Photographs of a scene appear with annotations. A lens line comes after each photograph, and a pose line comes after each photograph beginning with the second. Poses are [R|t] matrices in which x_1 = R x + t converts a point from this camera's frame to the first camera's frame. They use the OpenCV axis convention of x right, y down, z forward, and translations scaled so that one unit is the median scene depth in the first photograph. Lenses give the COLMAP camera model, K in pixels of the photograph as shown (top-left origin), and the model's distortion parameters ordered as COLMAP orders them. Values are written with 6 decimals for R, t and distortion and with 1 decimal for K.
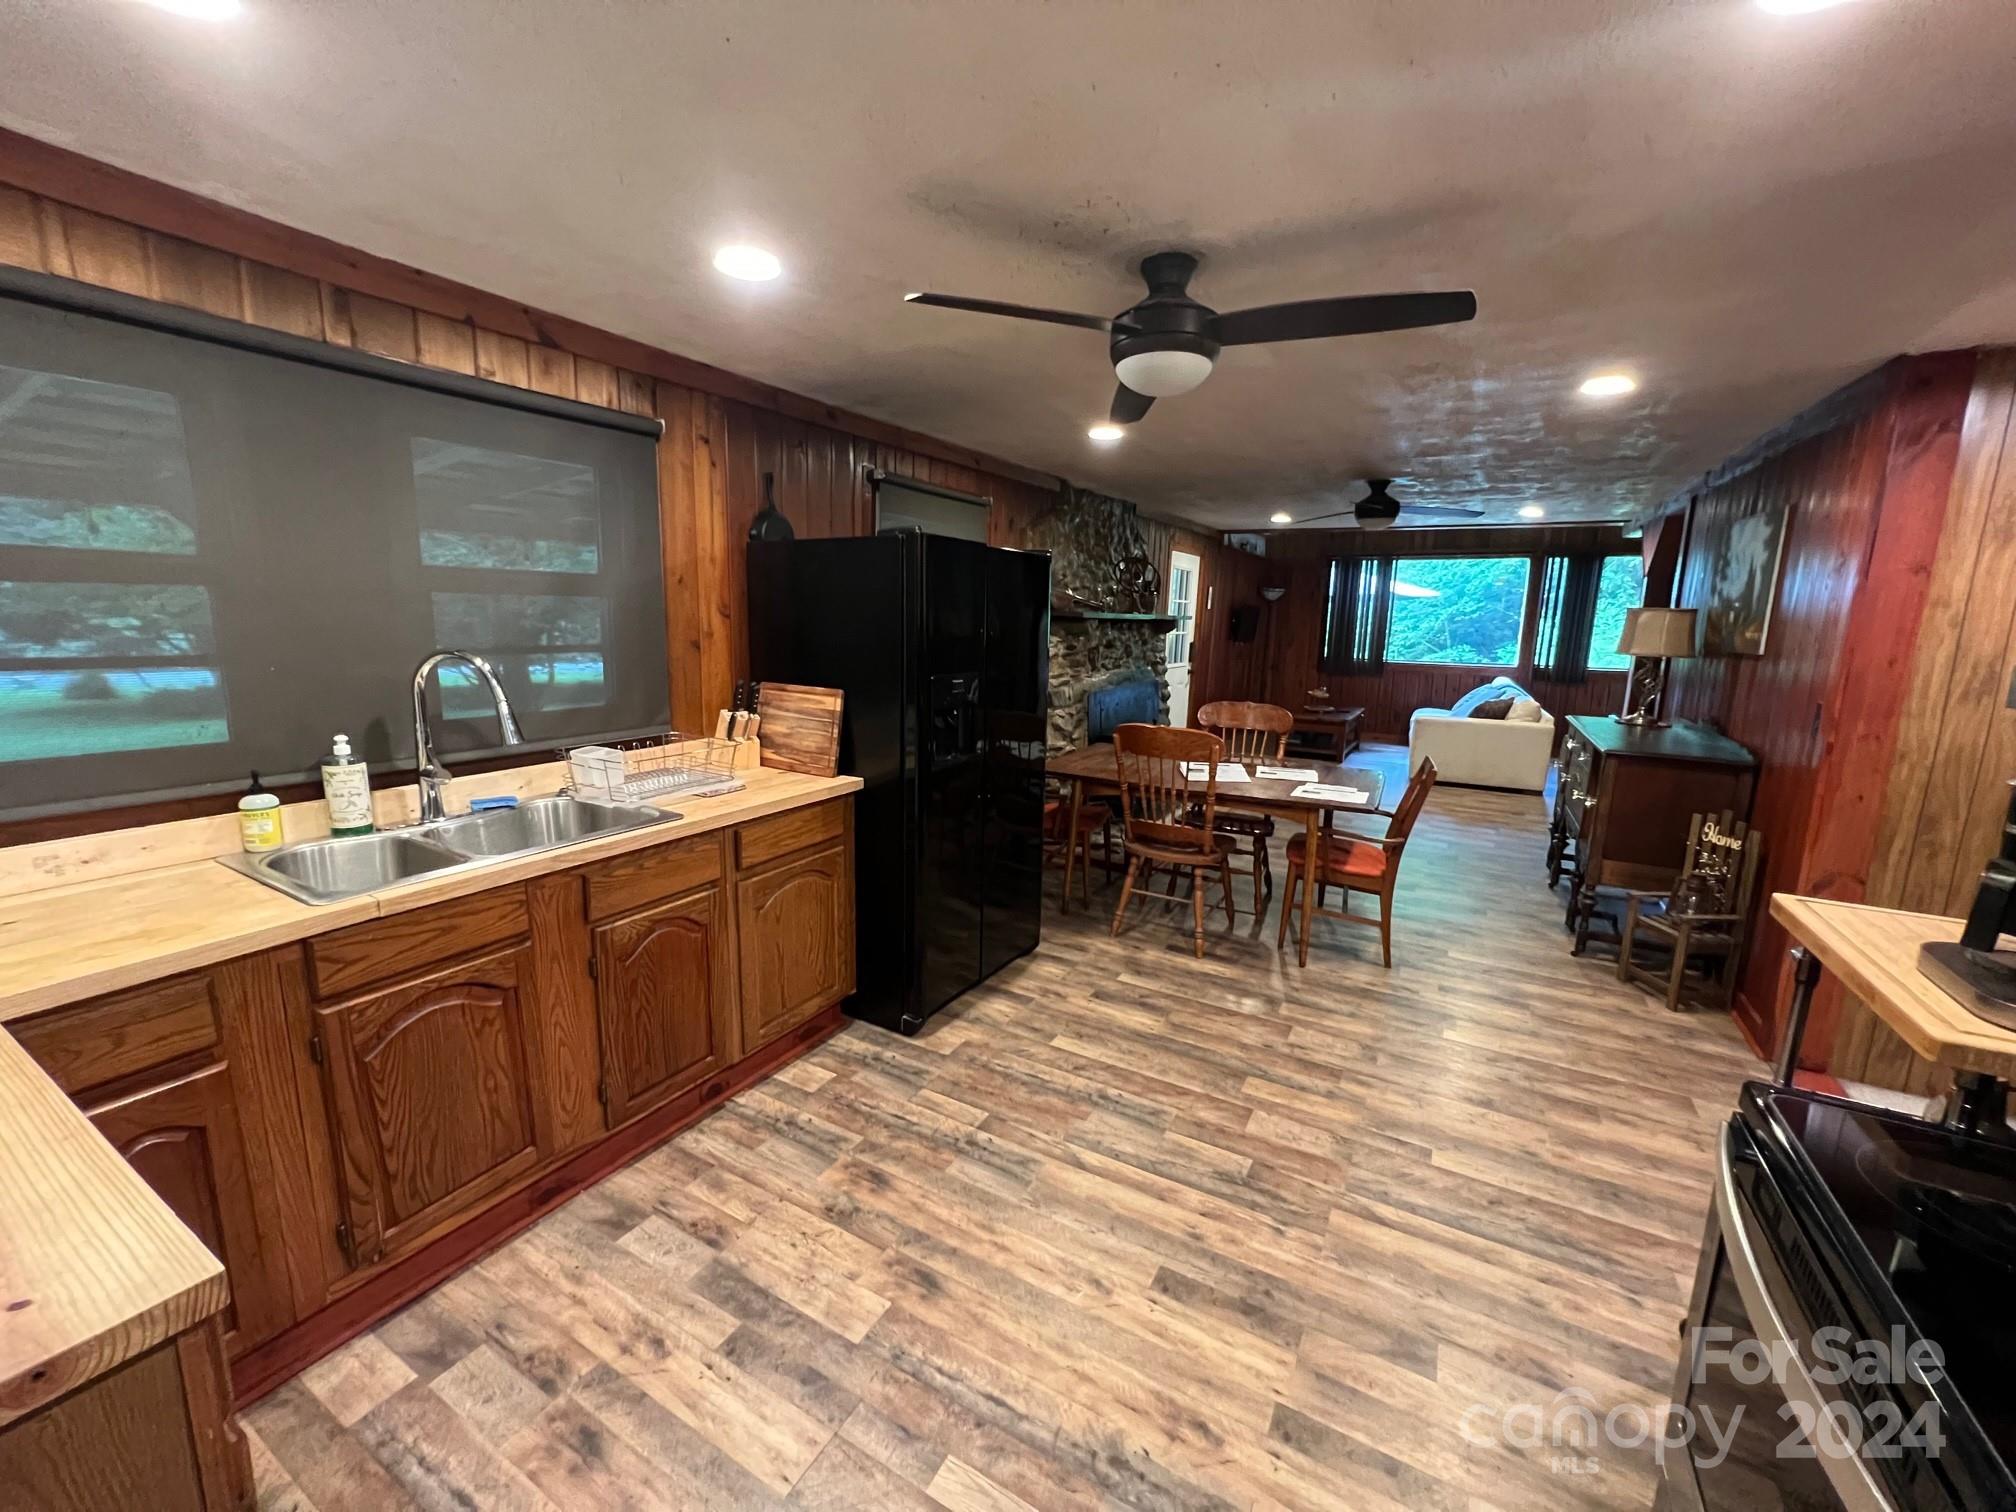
lens RADIAL K [[798.0, 0, 1010.6], [0, 798.0, 753.8], [0, 0, 1]] dist [-0.004200, 0.000026]
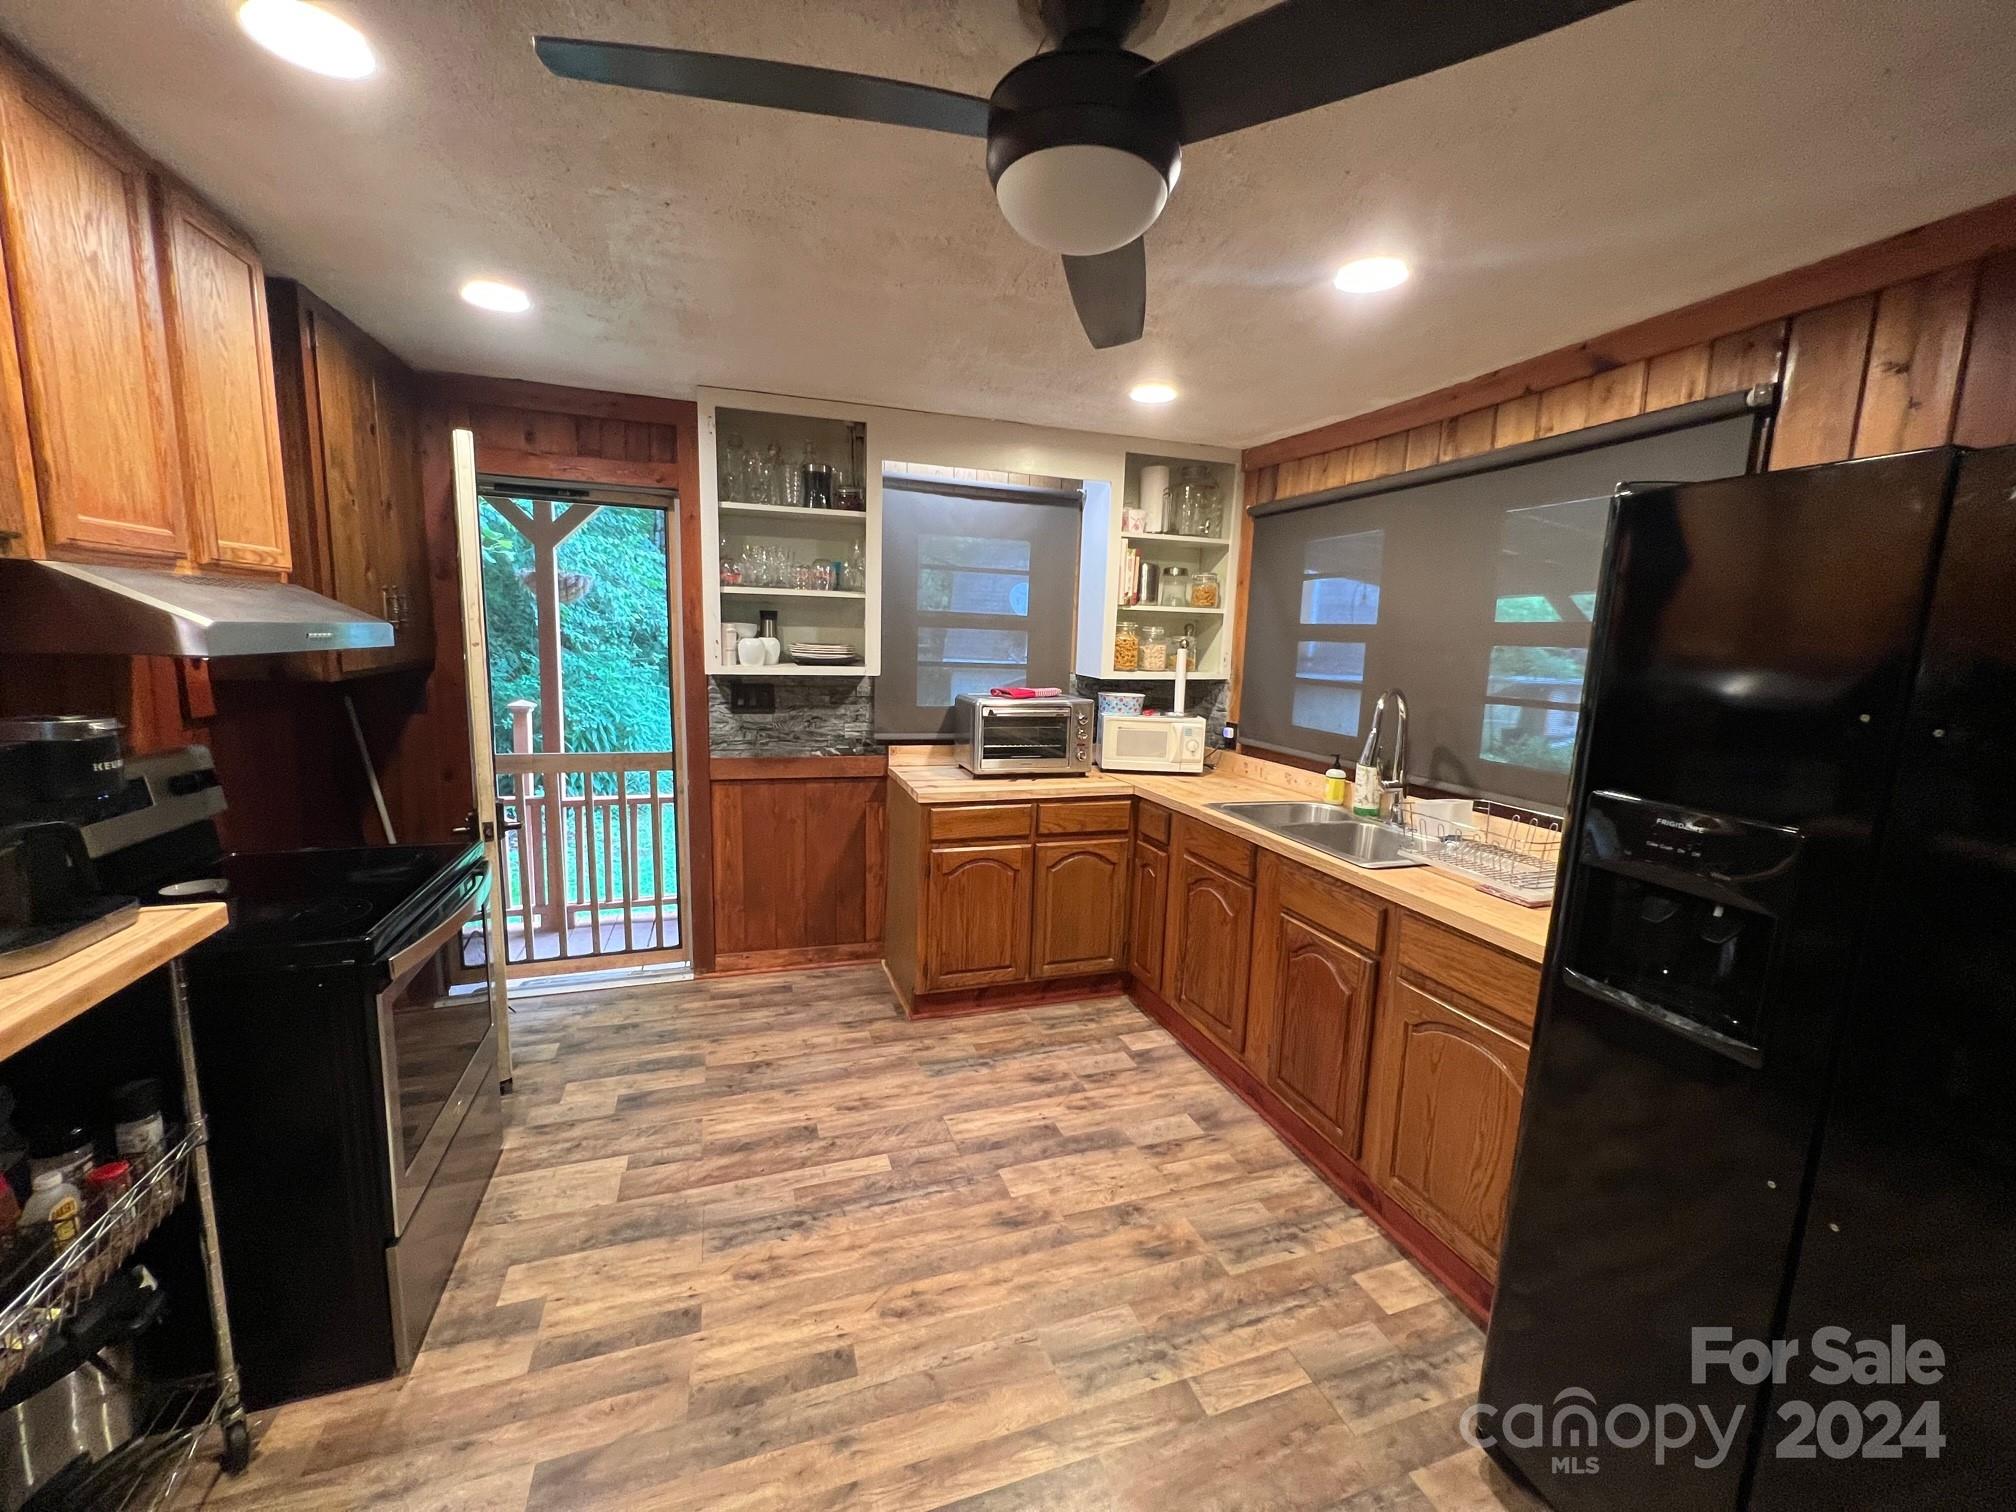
lens RADIAL K [[798.0, 0, 1005.9], [0, 798.0, 754.7], [0, 0, 1]] dist [-0.004200, 0.000026]
pose [[-0.659501, 0.065493, -0.748845, 0.672369], [-0.179025, 0.953848, 0.241089, -0.234737], [0.730074, 0.293061, -0.617339, 1.424607]]
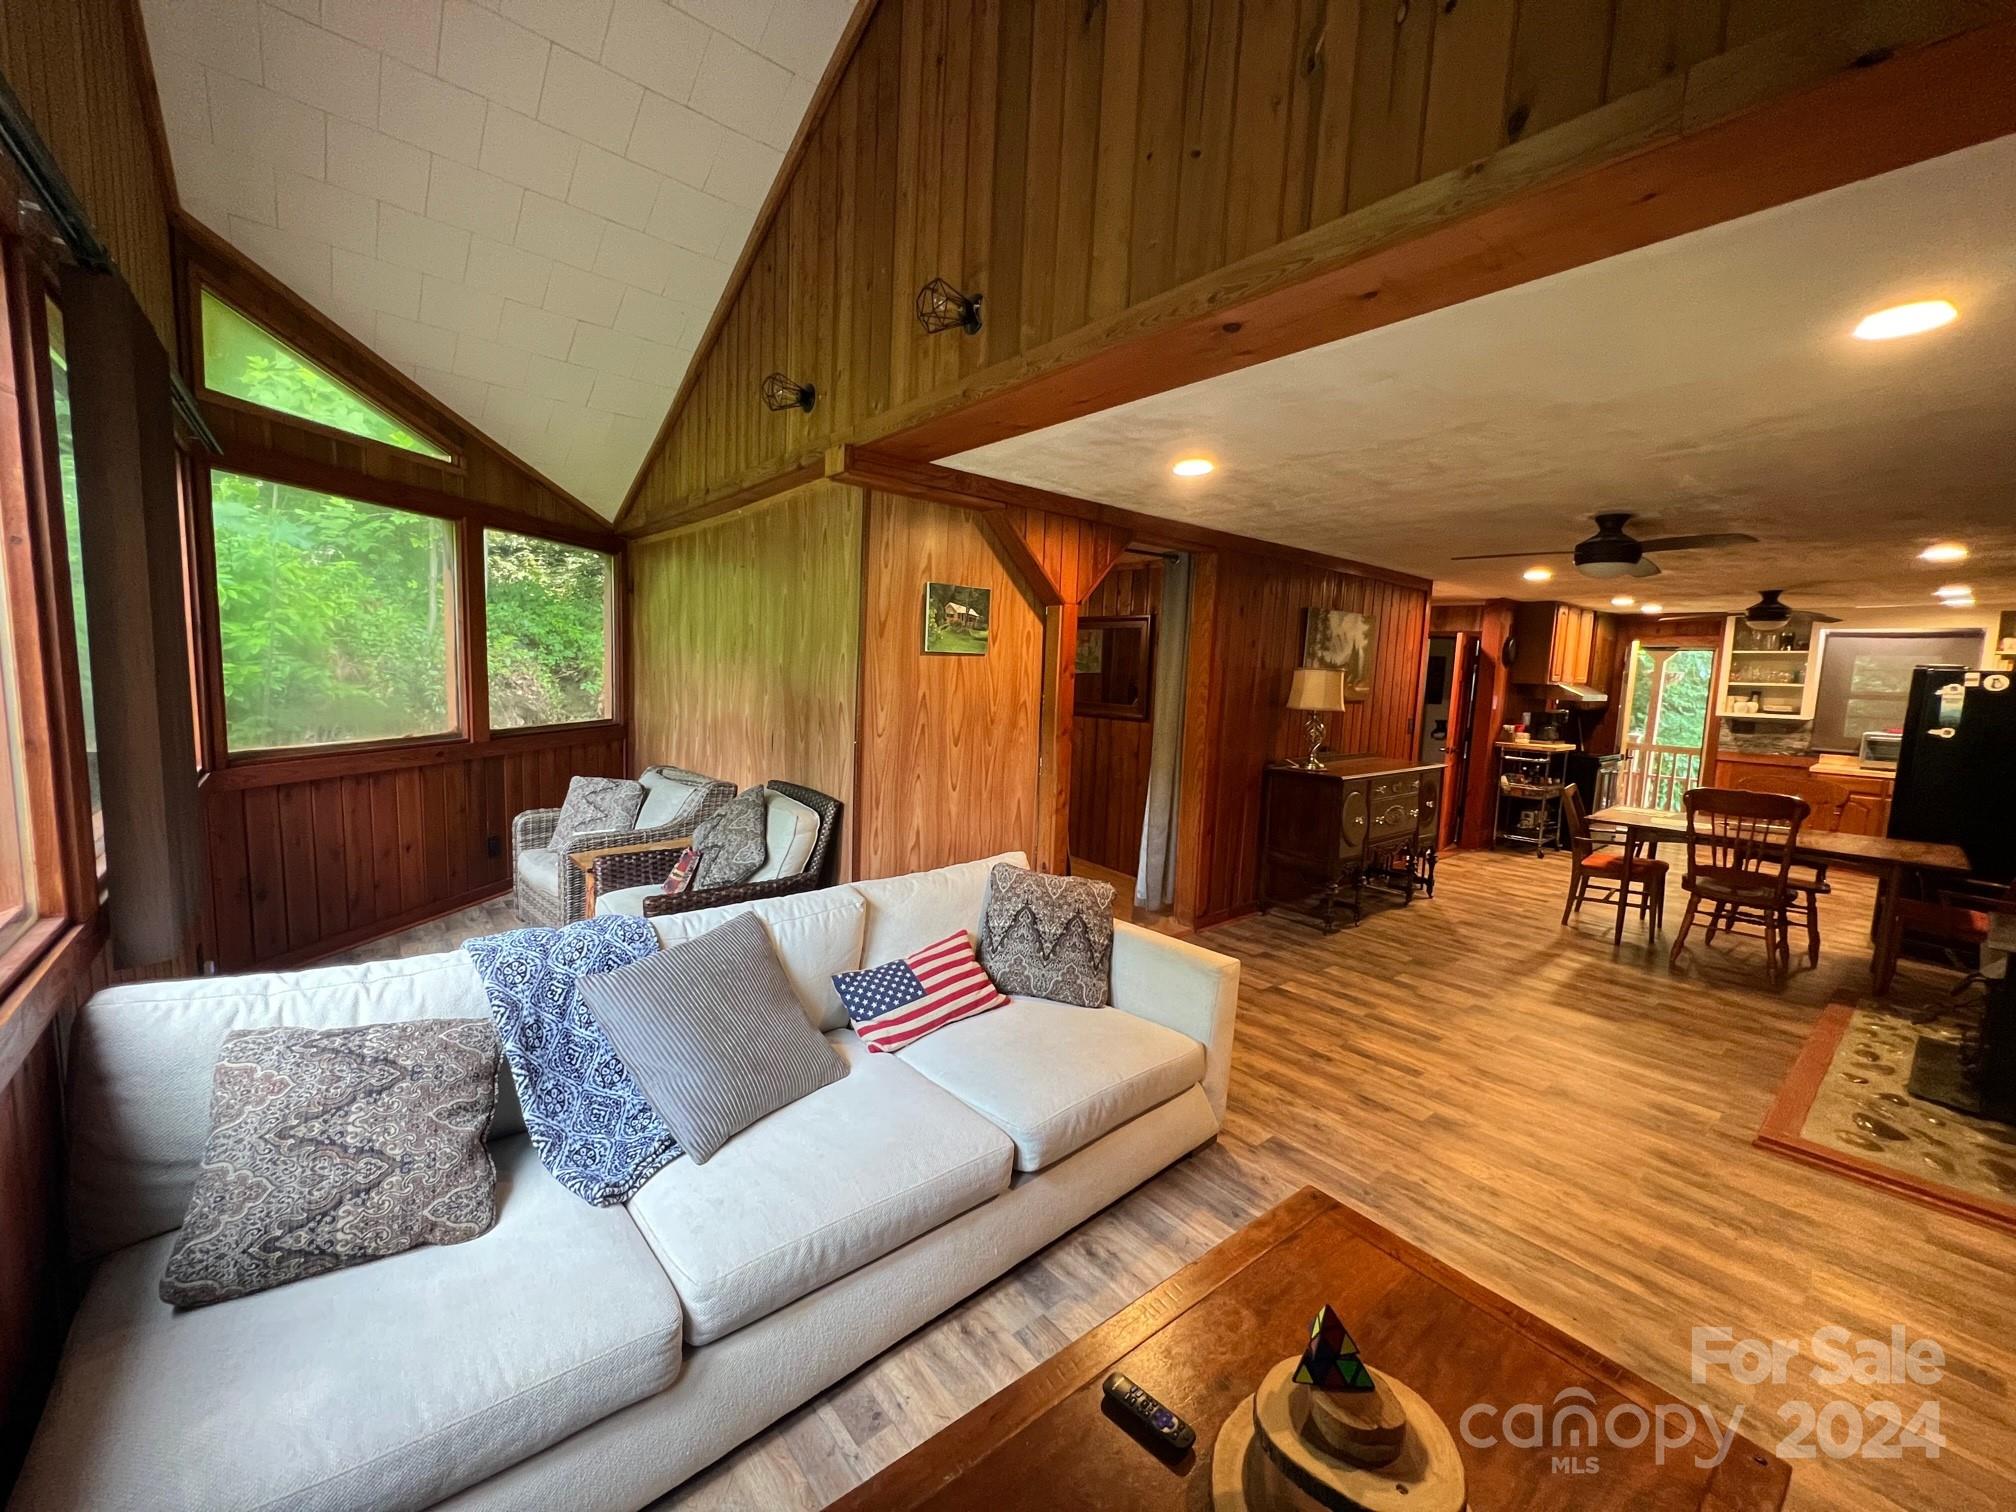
lens RADIAL K [[798.0, 0, 998.8], [0, 798.0, 754.3], [0, 0, 1]] dist [-0.004200, 0.000026]
pose [[-0.930571, -0.090942, 0.354638, 1.322001], [0.011587, 0.960857, 0.276804, -0.596575], [-0.365929, 0.261695, -0.893091, 3.432521]]
